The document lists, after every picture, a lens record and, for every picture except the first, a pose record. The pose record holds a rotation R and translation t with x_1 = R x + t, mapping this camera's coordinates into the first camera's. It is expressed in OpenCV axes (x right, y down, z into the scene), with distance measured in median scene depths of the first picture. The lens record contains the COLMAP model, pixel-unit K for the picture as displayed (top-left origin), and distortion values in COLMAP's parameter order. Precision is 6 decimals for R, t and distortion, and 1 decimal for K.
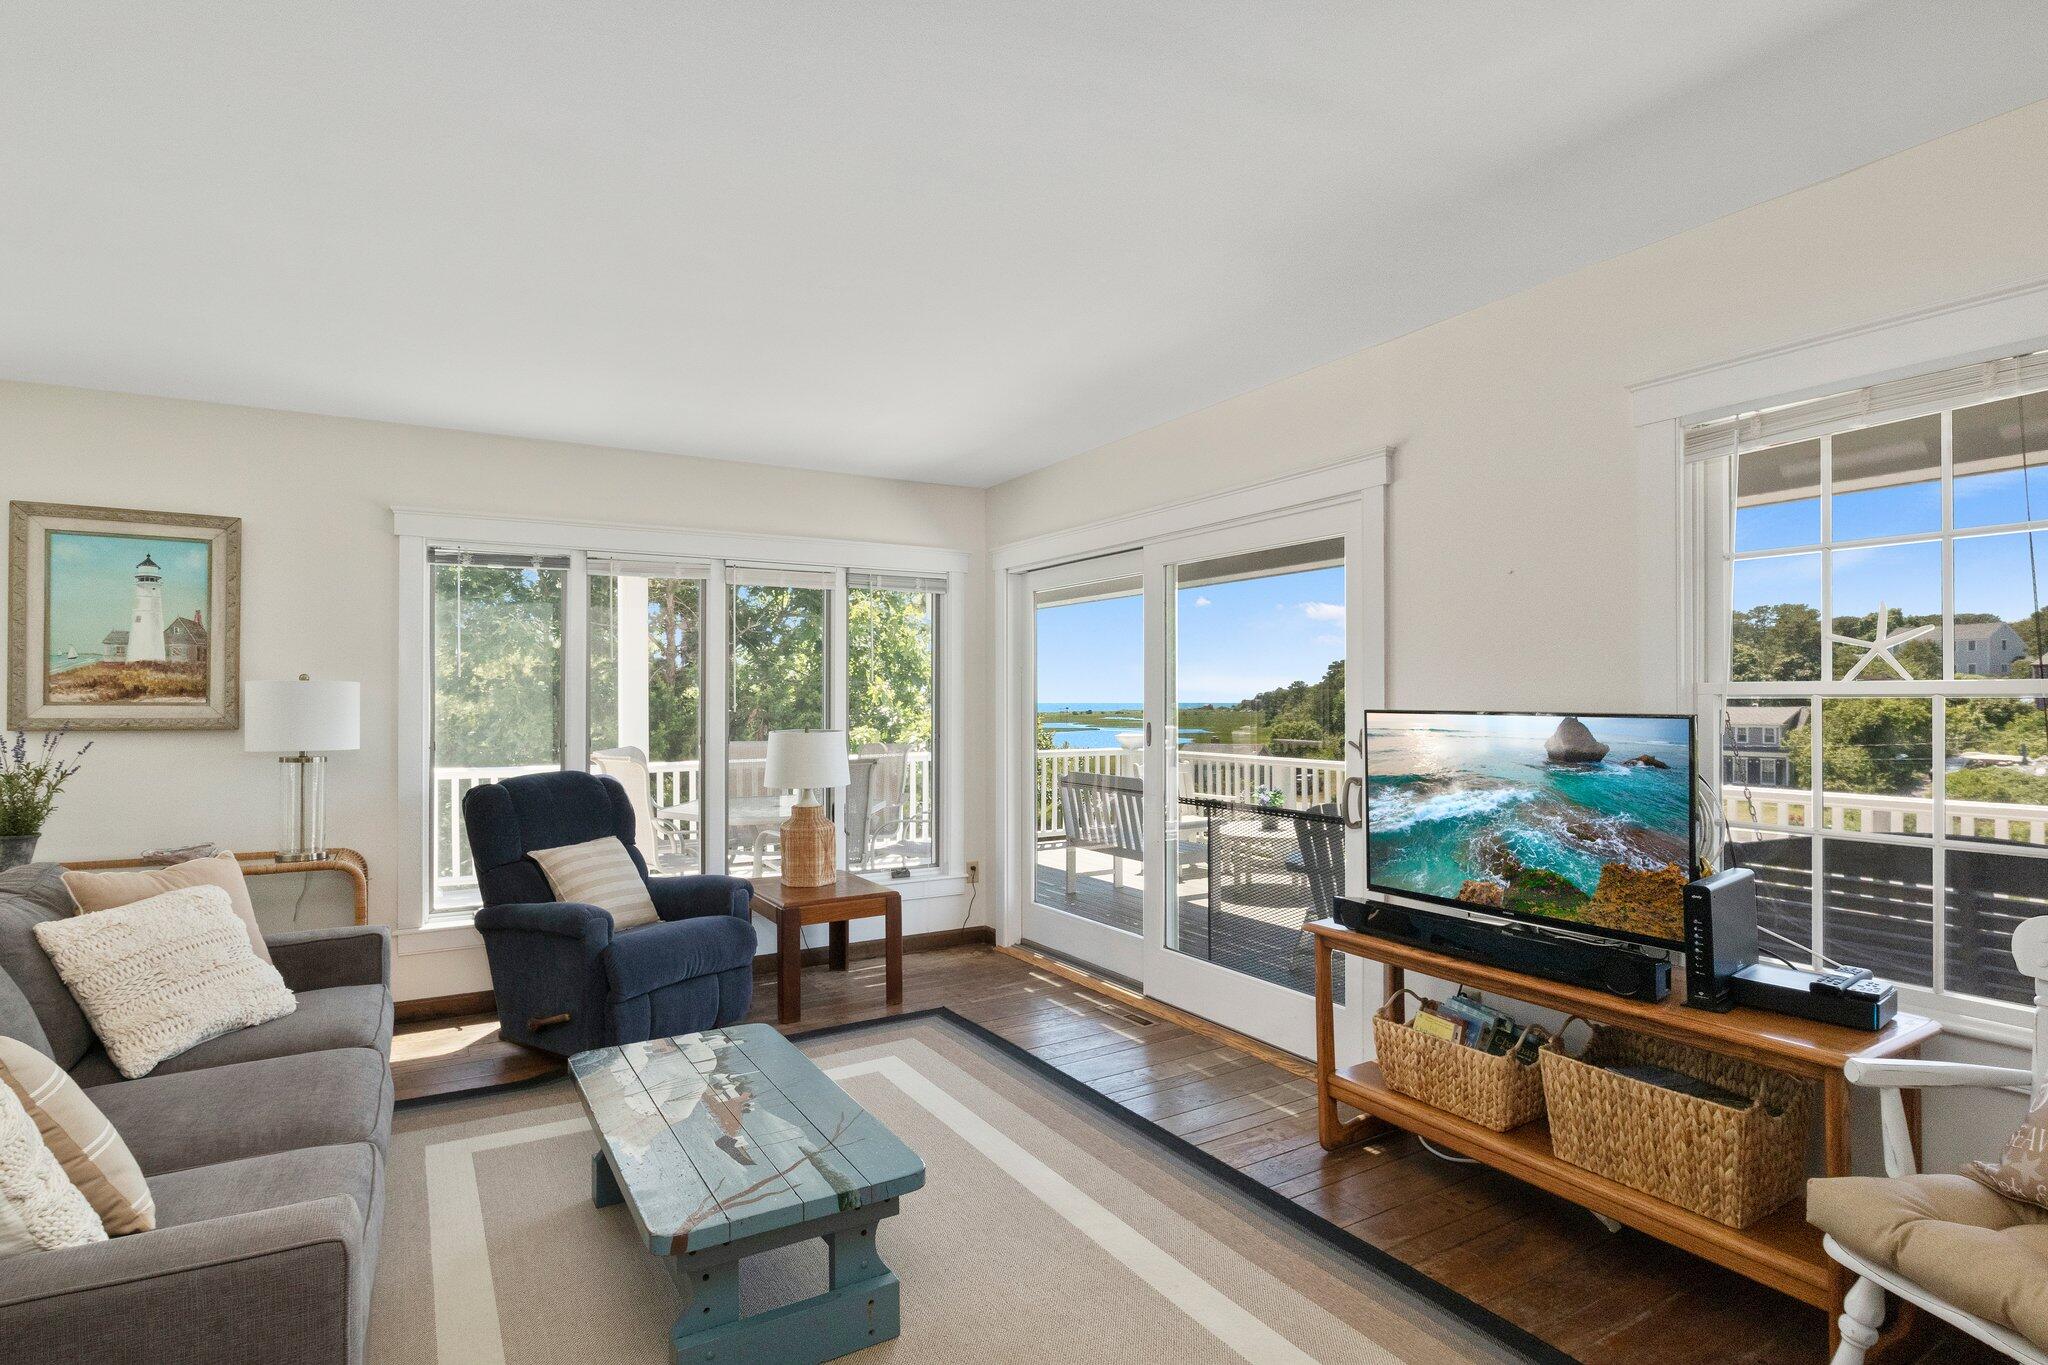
lens RADIAL K [[1037.4, 0, 1025.9], [0, 1037.4, 694.2], [0, 0, 1]] dist [-0.002942, -0.001901]
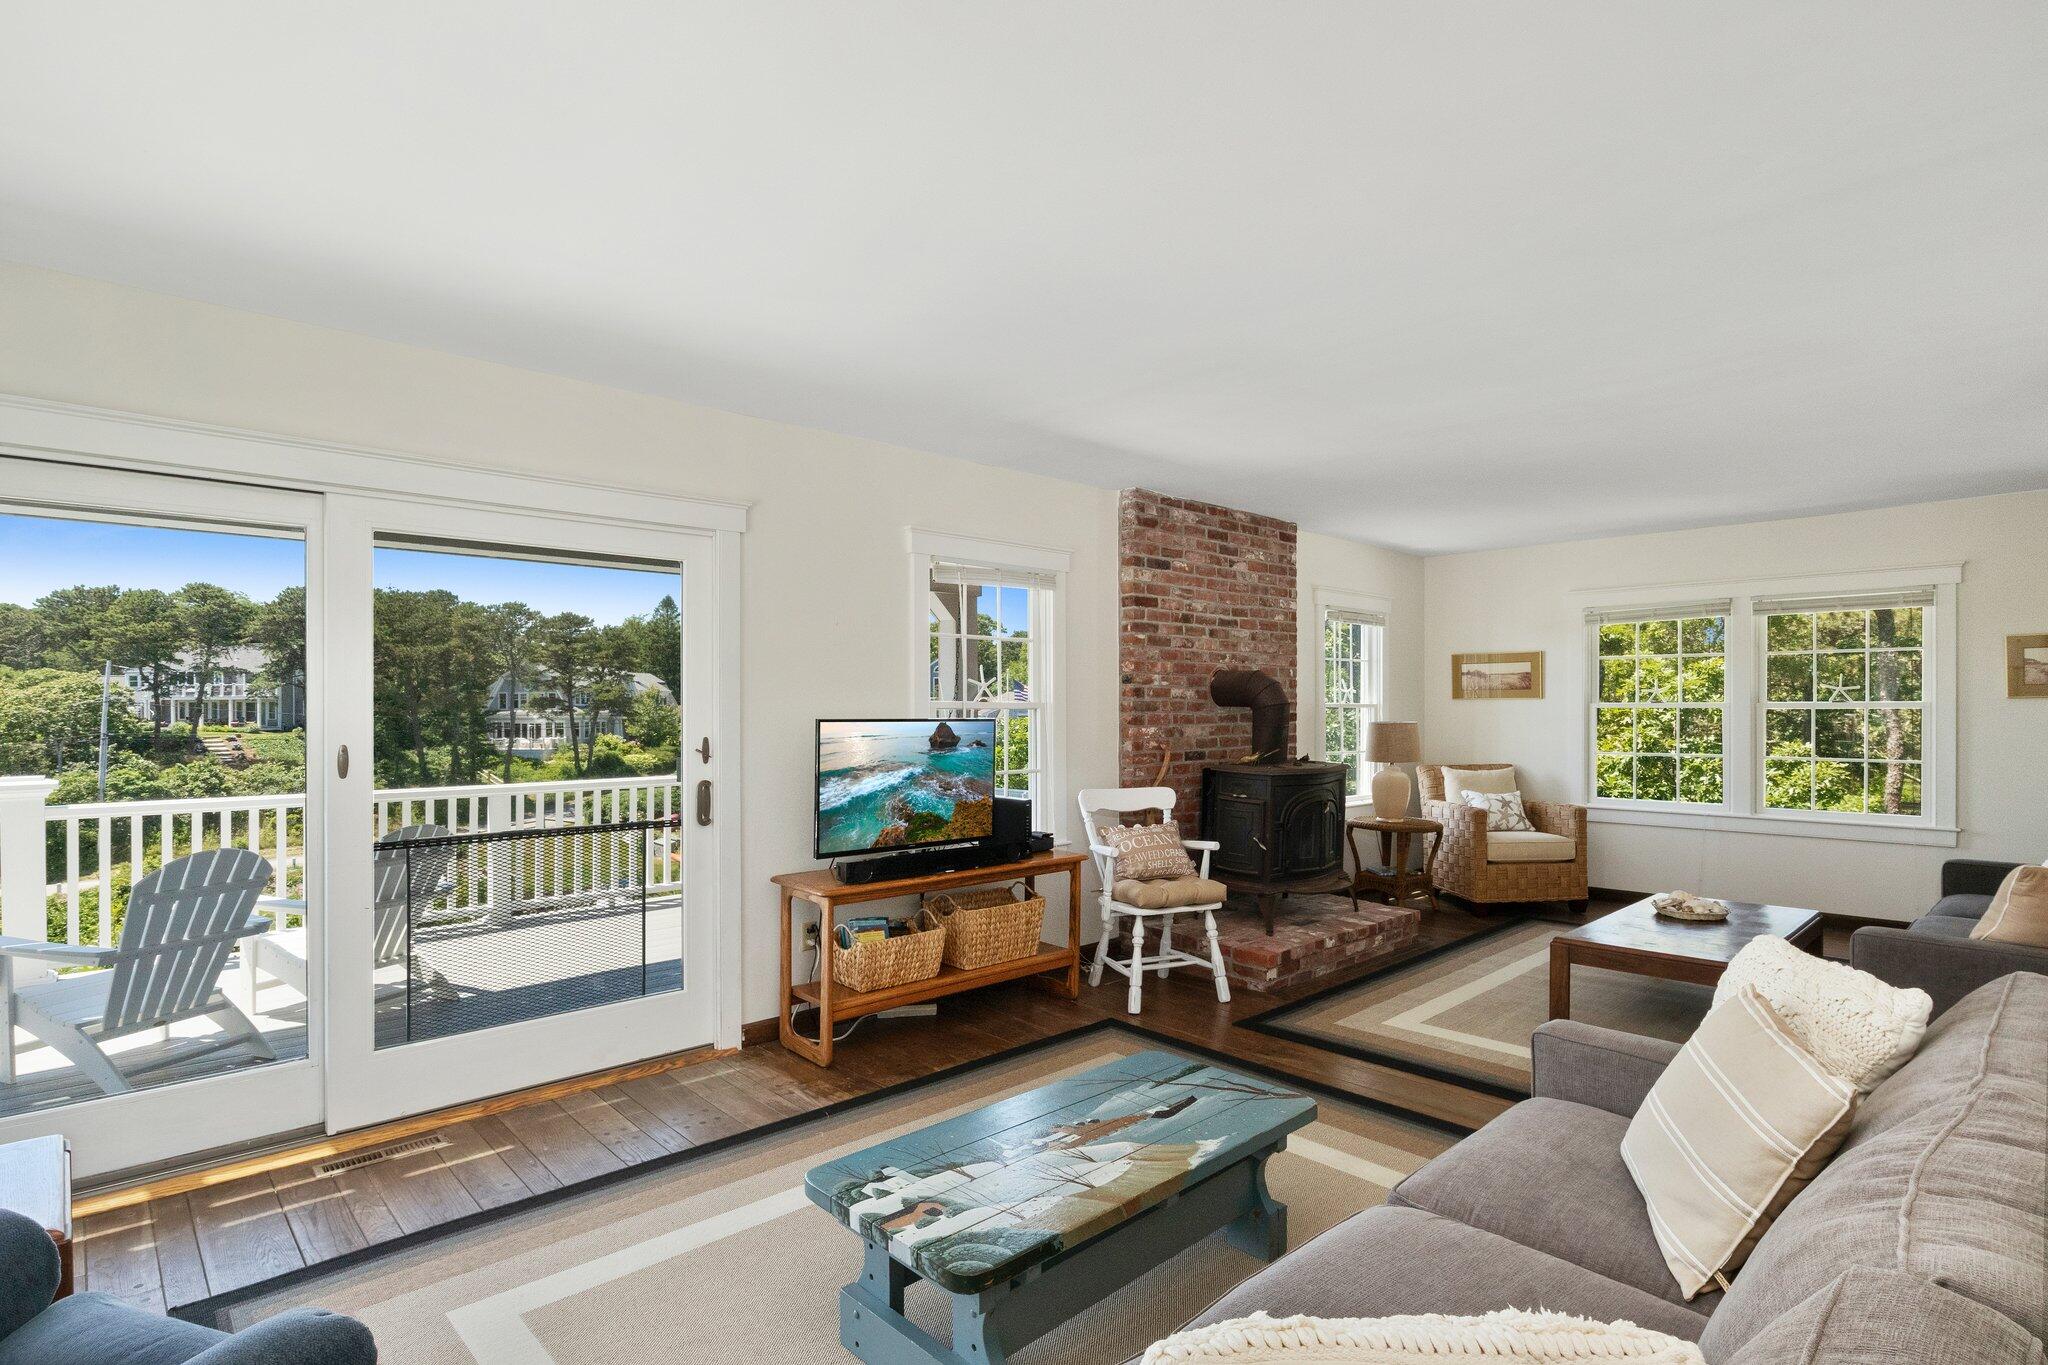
lens RADIAL K [[1037.4, 0, 1031.8], [0, 1037.4, 692.5], [0, 0, 1]] dist [-0.002942, -0.001901]
pose [[-0.216867, 0.015879, 0.976072, -0.783086], [-0.003053, 0.999852, -0.016945, 0.002220], [-0.976196, -0.006655, -0.216787, 0.805354]]
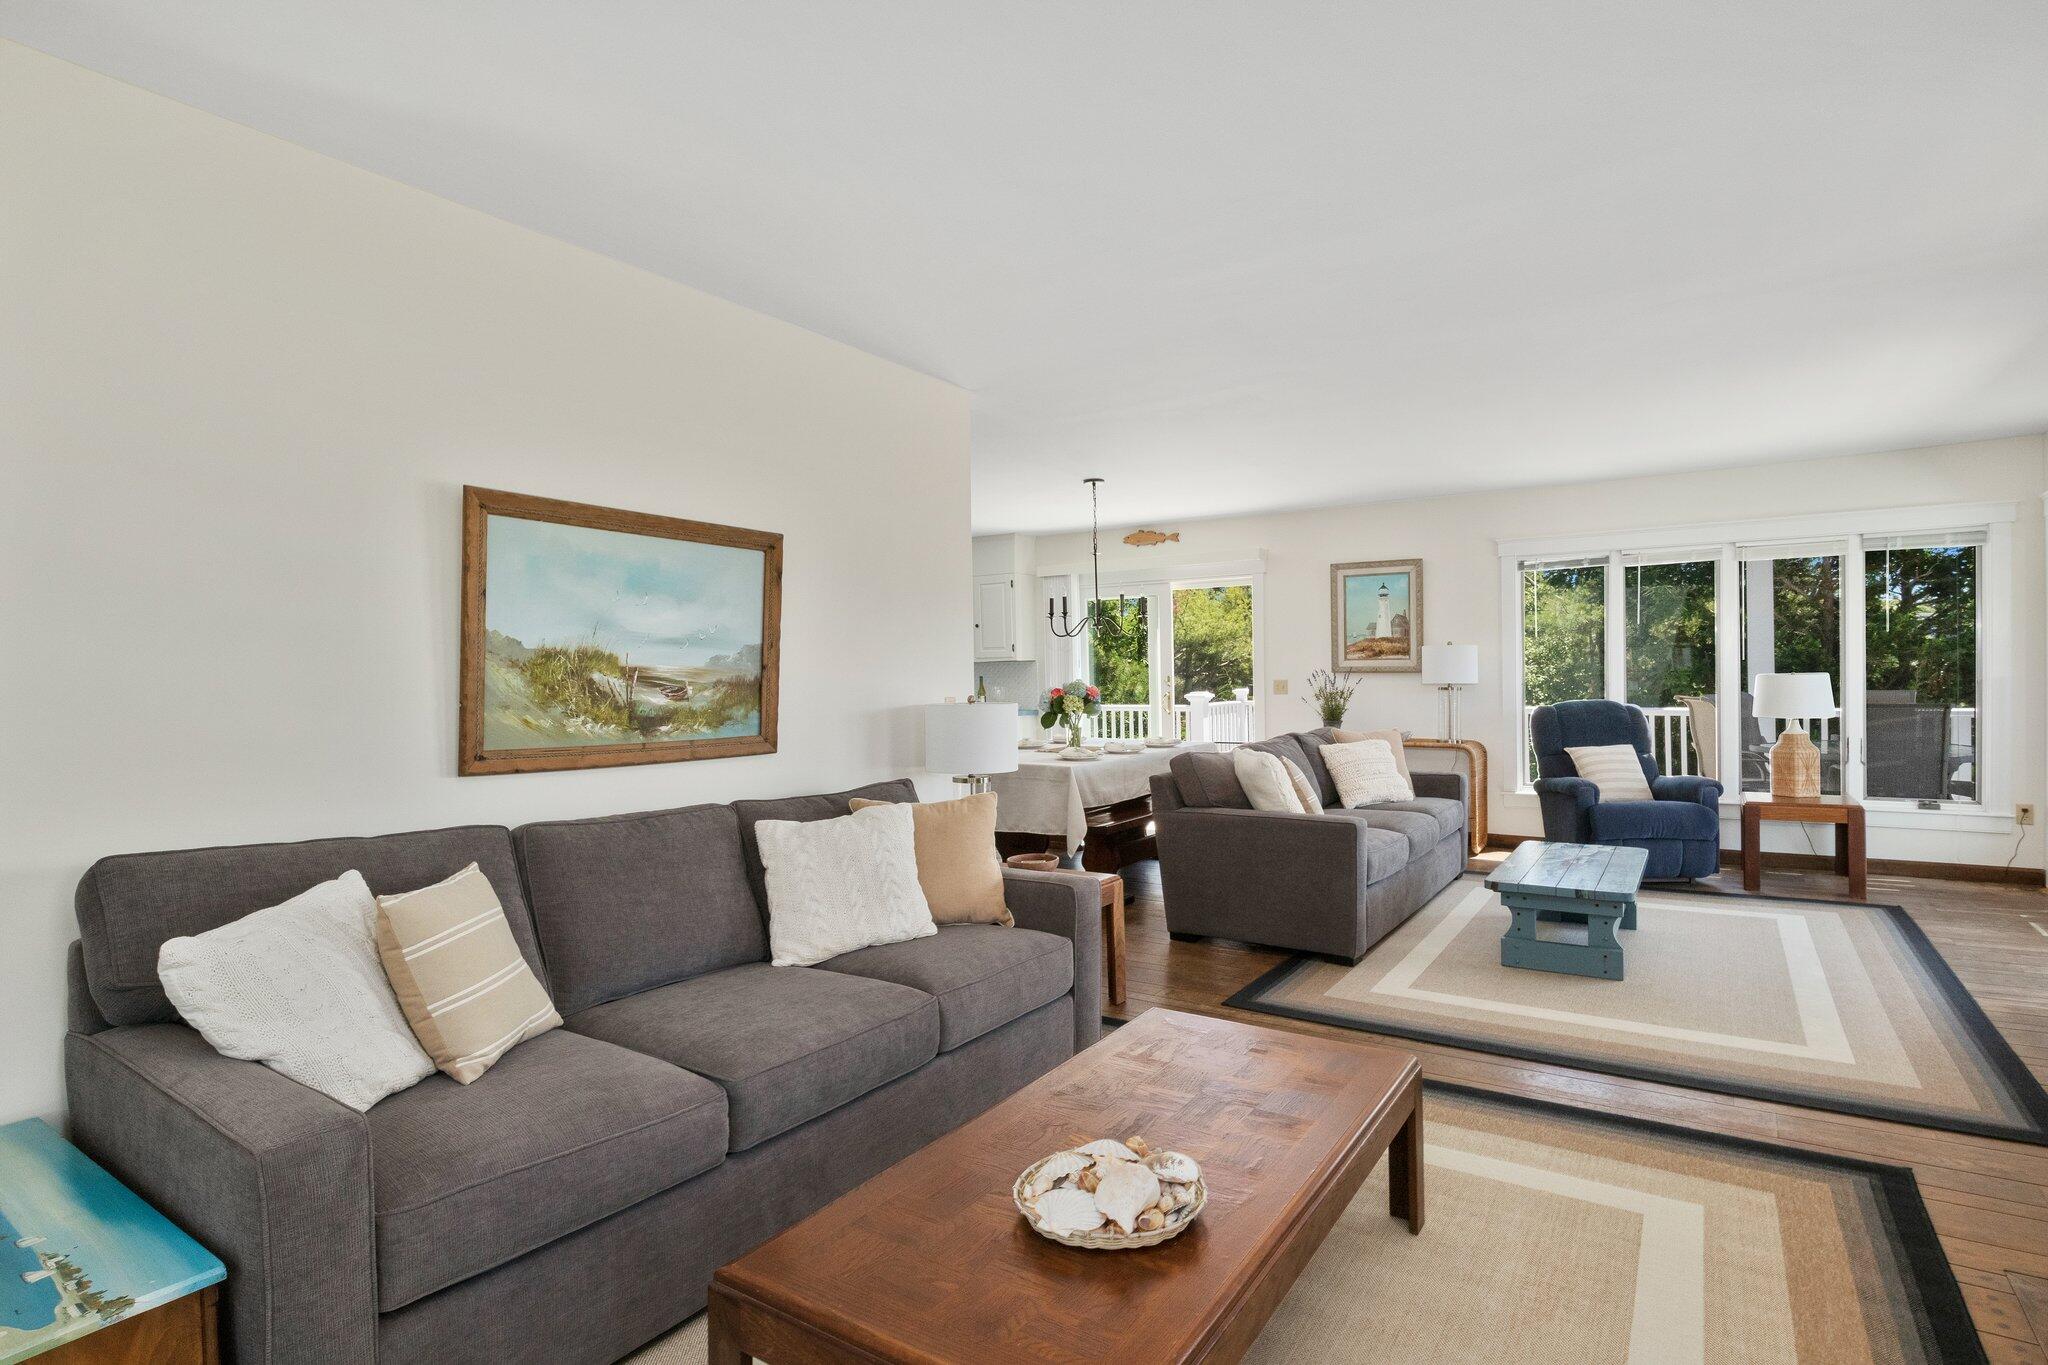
lens RADIAL K [[1021.9, 0, 1055.1], [0, 1021.9, 684.4], [0, 0, 1]] dist [-0.005156, -0.001474]
pose [[0.445753, 0.006525, -0.895132, 0.607913], [0.020075, 0.999649, 0.017284, 0.011489], [0.894931, -0.025674, 0.445466, -0.423449]]
